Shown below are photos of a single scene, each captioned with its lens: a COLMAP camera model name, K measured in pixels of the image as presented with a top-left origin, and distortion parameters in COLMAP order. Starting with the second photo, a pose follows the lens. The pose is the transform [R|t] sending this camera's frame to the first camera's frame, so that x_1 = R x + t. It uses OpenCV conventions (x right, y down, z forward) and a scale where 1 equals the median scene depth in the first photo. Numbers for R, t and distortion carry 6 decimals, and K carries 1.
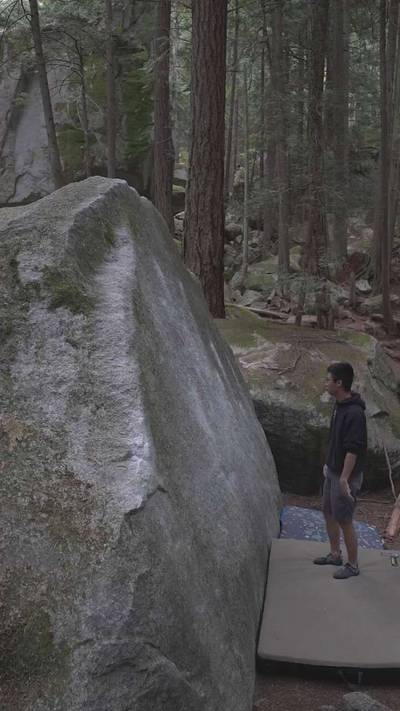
lens RADIAL K [[518.1, 0, 198.1], [0, 518.1, 353.9], [0, 0, 1]] dist [-0.002527, -0.033475]
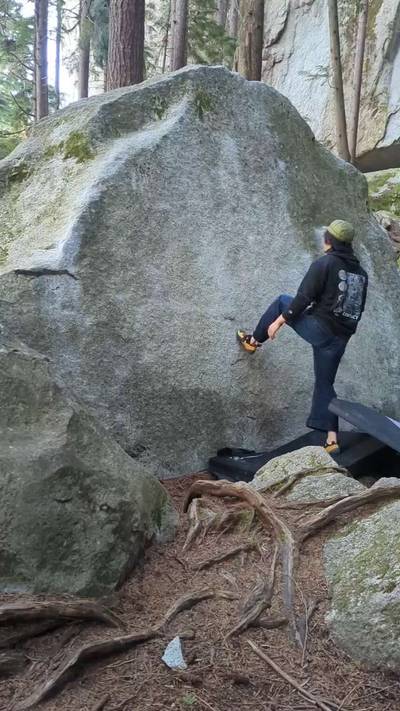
lens RADIAL K [[609.7, 0, 200.0], [0, 609.7, 355.5], [0, 0, 1]] dist [0.075989, -0.107648]
pose [[0.766429, 0.102906, -0.634032, 0.539266], [-0.088448, 0.994588, 0.054509, 0.154902], [0.636210, 0.014301, 0.771383, -0.010010]]
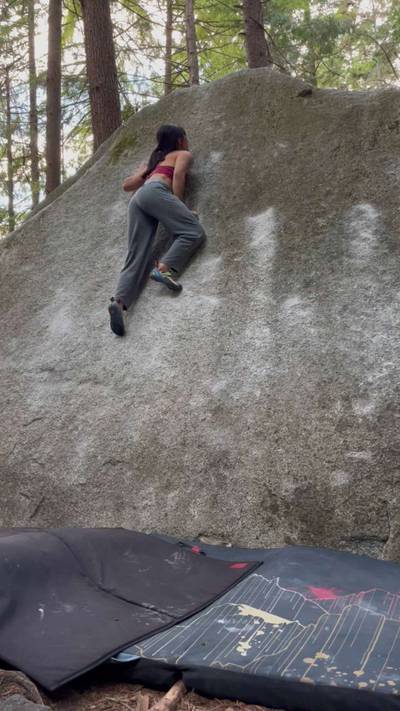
lens RADIAL K [[578.6, 0, 196.4], [0, 578.6, 353.3], [0, 0, 1]] dist [0.117879, -0.259975]
pose [[-0.221974, -0.137351, -0.965330, 0.621241], [-0.001276, 0.990069, -0.140577, 0.219247], [0.975052, -0.029972, -0.219944, 0.969567]]
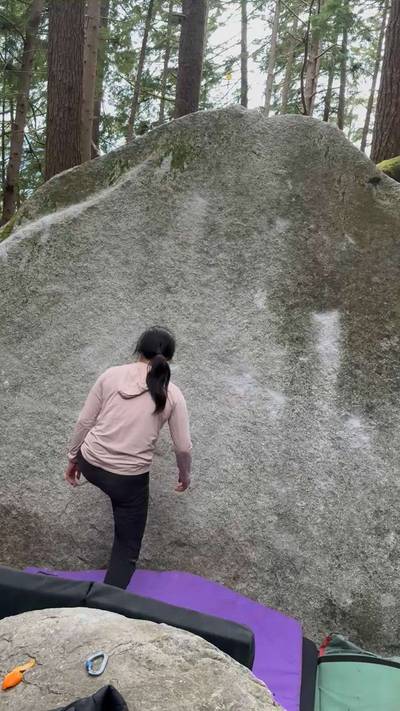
lens RADIAL K [[598.7, 0, 195.9], [0, 598.7, 353.7], [0, 0, 1]] dist [0.176575, -0.357383]
pose [[0.106550, 0.126638, -0.986210, 0.696691], [-0.159737, 0.981153, 0.108731, -0.023988], [0.981392, 0.145949, 0.124771, 0.676560]]
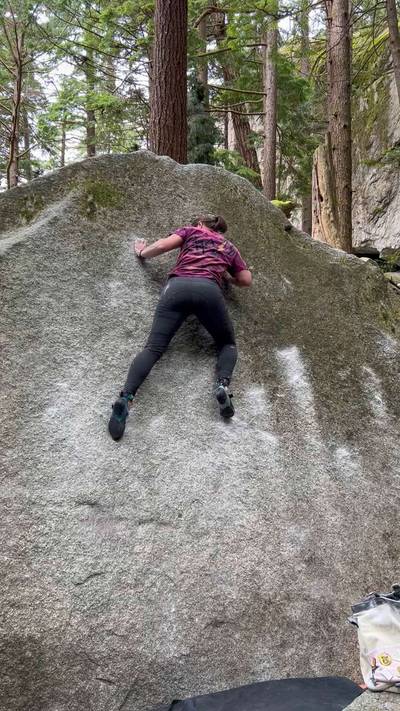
lens RADIAL K [[609.7, 0, 200.0], [0, 609.7, 355.5], [0, 0, 1]] dist [0.075989, -0.107648]
pose [[0.574851, -0.052406, -0.816578, 0.535678], [-0.057136, 0.992940, -0.103947, 0.067630], [0.816261, 0.106410, 0.567799, 0.426077]]
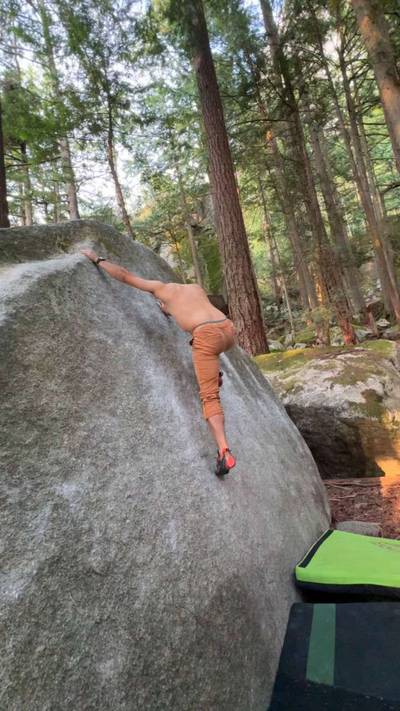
lens RADIAL K [[310.0, 0, 200.0], [0, 310.0, 355.5], [0, 0, 1]] dist [-0.001031, 0.000093]
pose [[0.948738, -0.200168, -0.244601, 0.133086], [0.154125, 0.968643, -0.194876, 0.104215], [0.275939, 0.147187, 0.949839, 0.317911]]
